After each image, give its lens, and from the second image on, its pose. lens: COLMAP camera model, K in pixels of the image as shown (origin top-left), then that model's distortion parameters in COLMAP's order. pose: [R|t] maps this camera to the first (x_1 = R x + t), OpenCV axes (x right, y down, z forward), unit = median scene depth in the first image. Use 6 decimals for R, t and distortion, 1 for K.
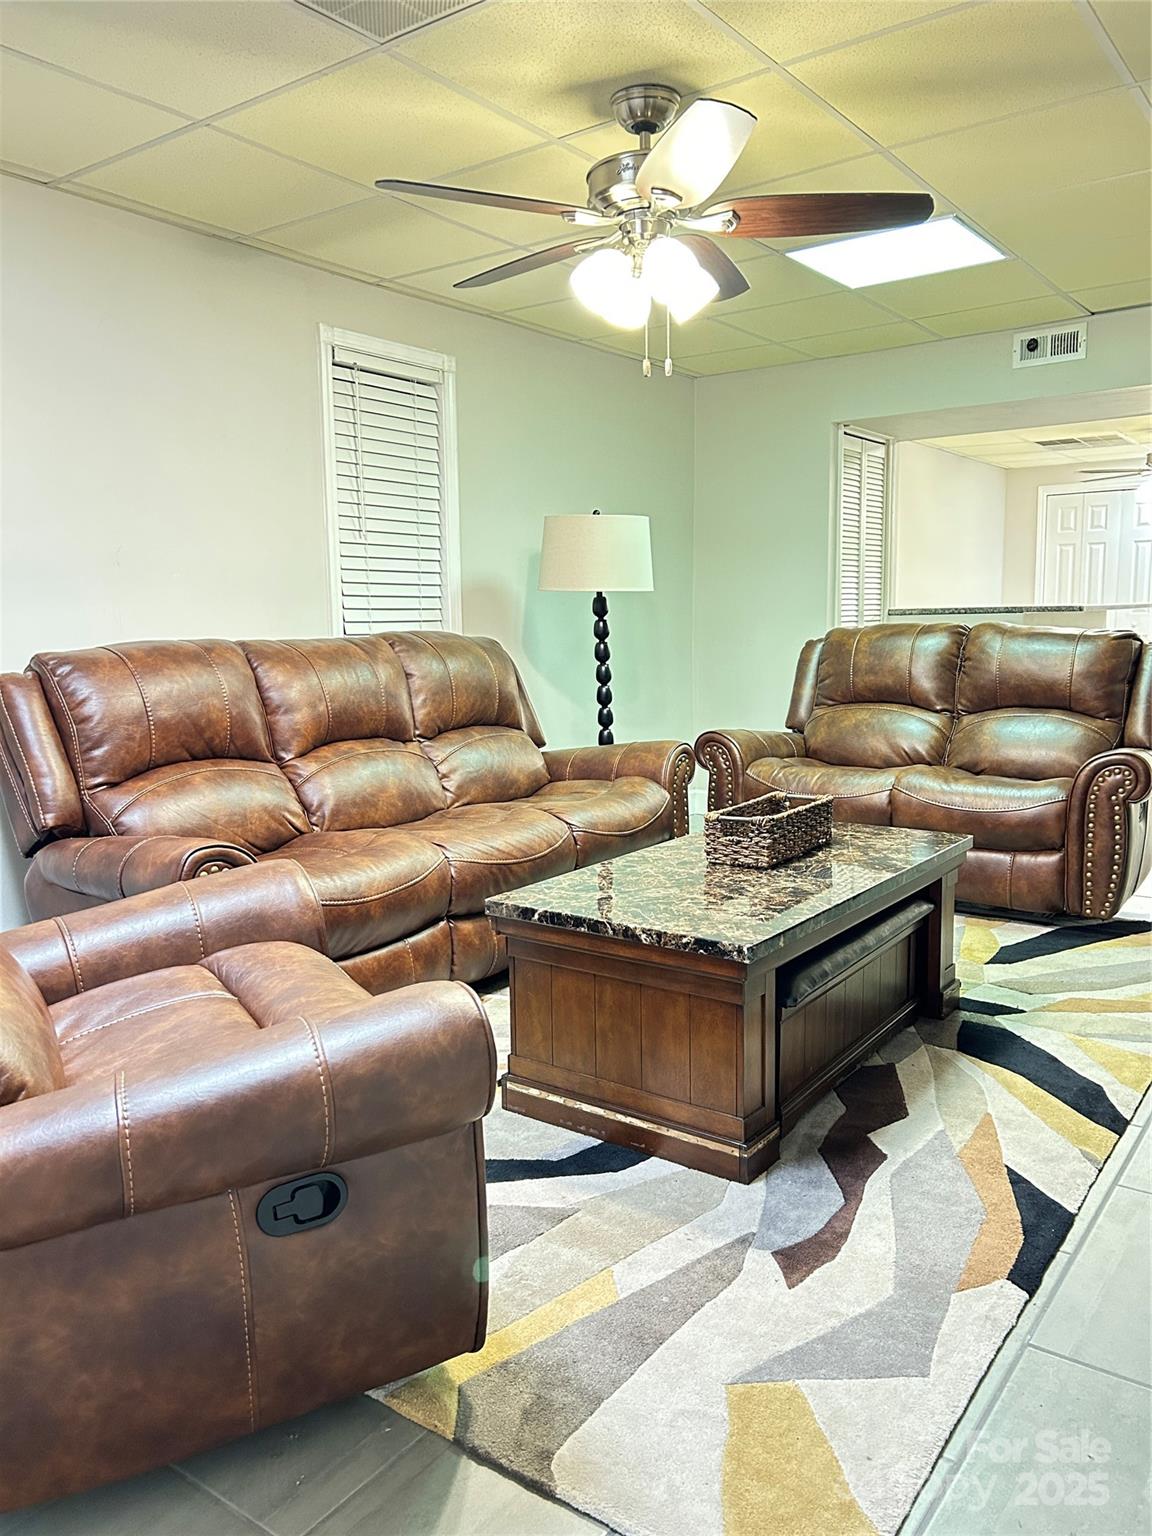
lens RADIAL K [[1151.8, 0, 573.8], [0, 1151.8, 778.3], [0, 0, 1]] dist [0.058341, -0.060925]
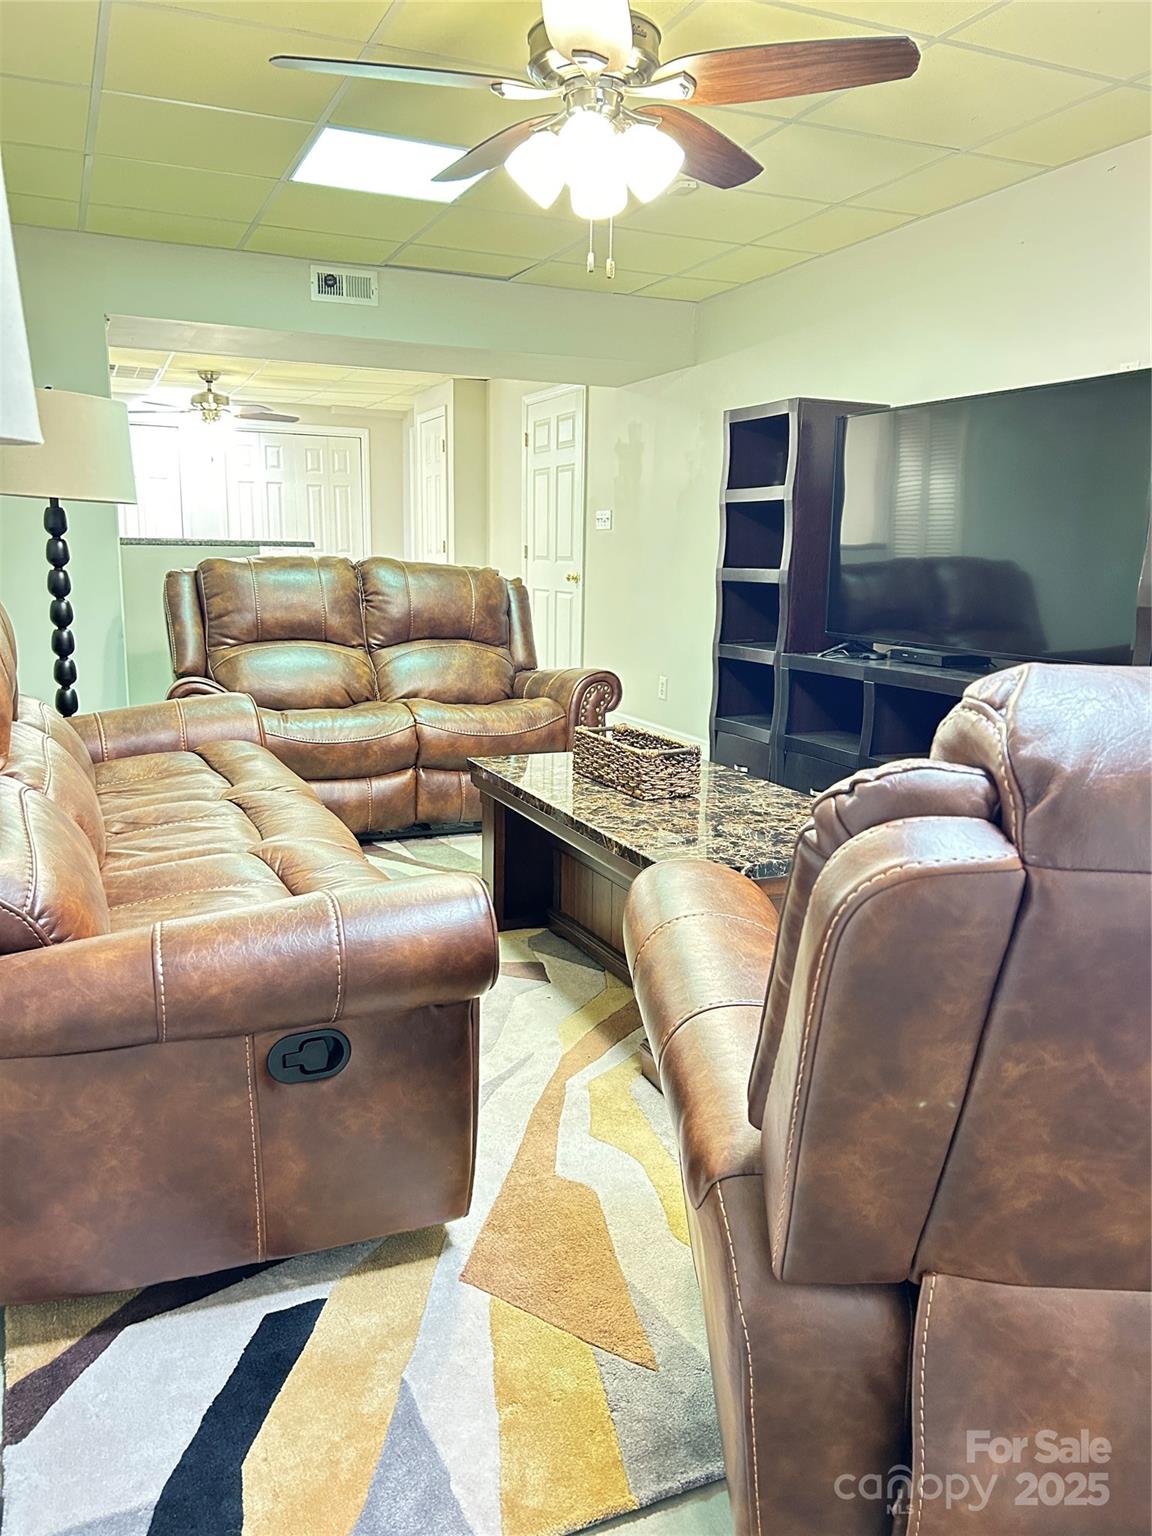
lens RADIAL K [[1151.8, 0, 573.8], [0, 1151.8, 778.3], [0, 0, 1]] dist [0.058341, -0.060925]
pose [[0.507250, -0.139443, 0.850443, -0.459851], [0.094431, 0.989874, 0.105982, -0.033885], [-0.856610, 0.026549, 0.515282, 0.338955]]
